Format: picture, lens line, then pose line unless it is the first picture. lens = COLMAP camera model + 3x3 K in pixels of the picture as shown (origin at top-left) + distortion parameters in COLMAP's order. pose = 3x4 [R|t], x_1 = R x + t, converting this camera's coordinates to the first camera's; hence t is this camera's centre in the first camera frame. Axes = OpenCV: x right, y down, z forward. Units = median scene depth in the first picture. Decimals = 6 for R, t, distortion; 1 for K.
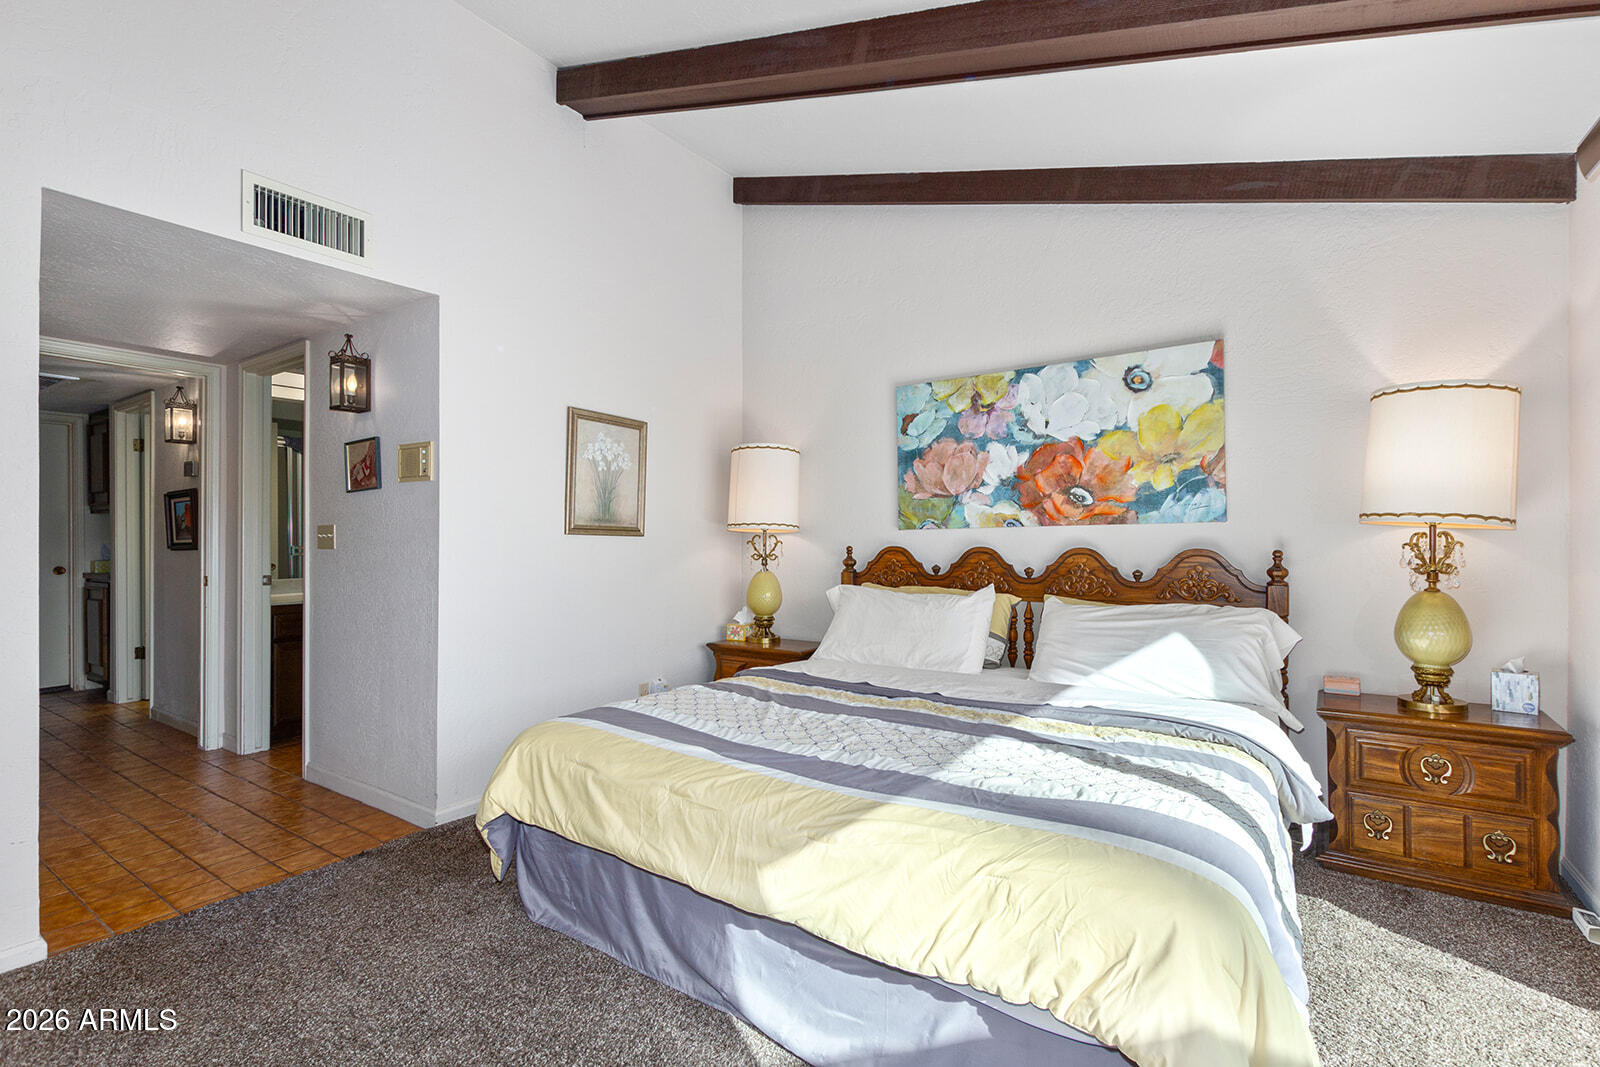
lens RADIAL K [[736.6, 0, 801.8], [0, 736.6, 531.5], [0, 0, 1]] dist [0.005325, -0.000527]
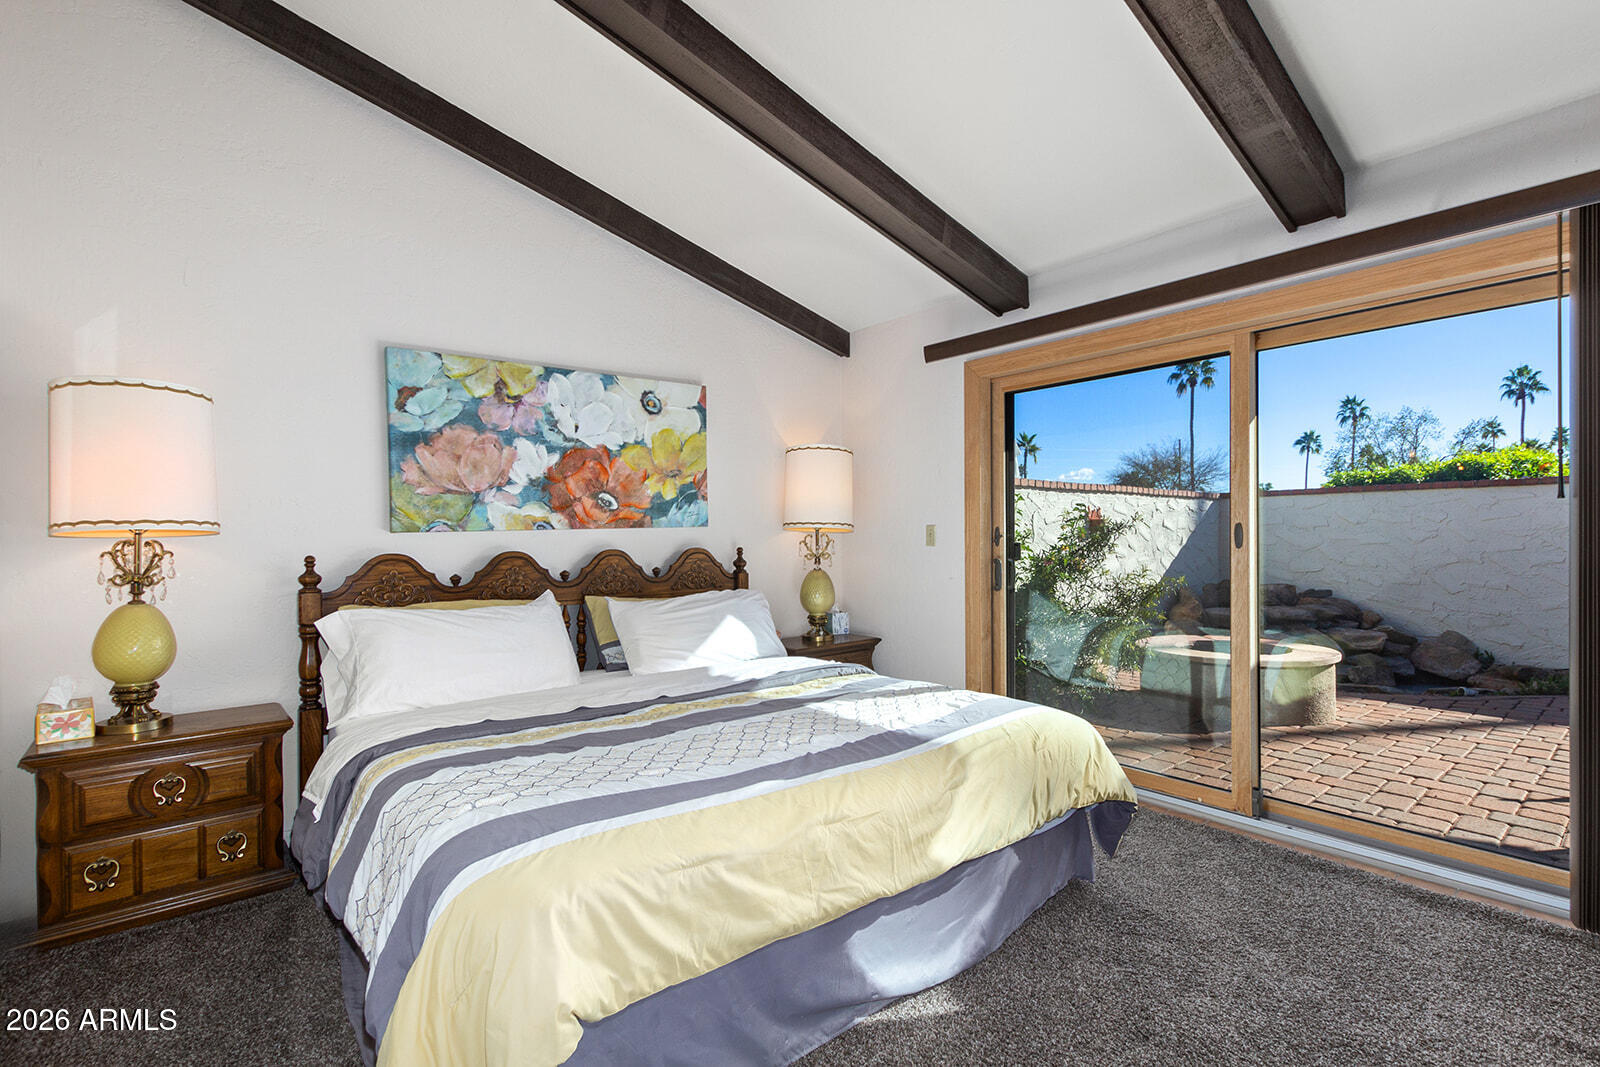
lens RADIAL K [[736.6, 0, 802.4], [0, 736.6, 537.7], [0, 0, 1]] dist [0.005325, -0.000527]
pose [[0.277088, -0.003160, 0.960839, -0.565176], [0.004736, 0.999987, 0.001923, 0.004205], [-0.960833, 0.004017, 0.277099, 0.427131]]
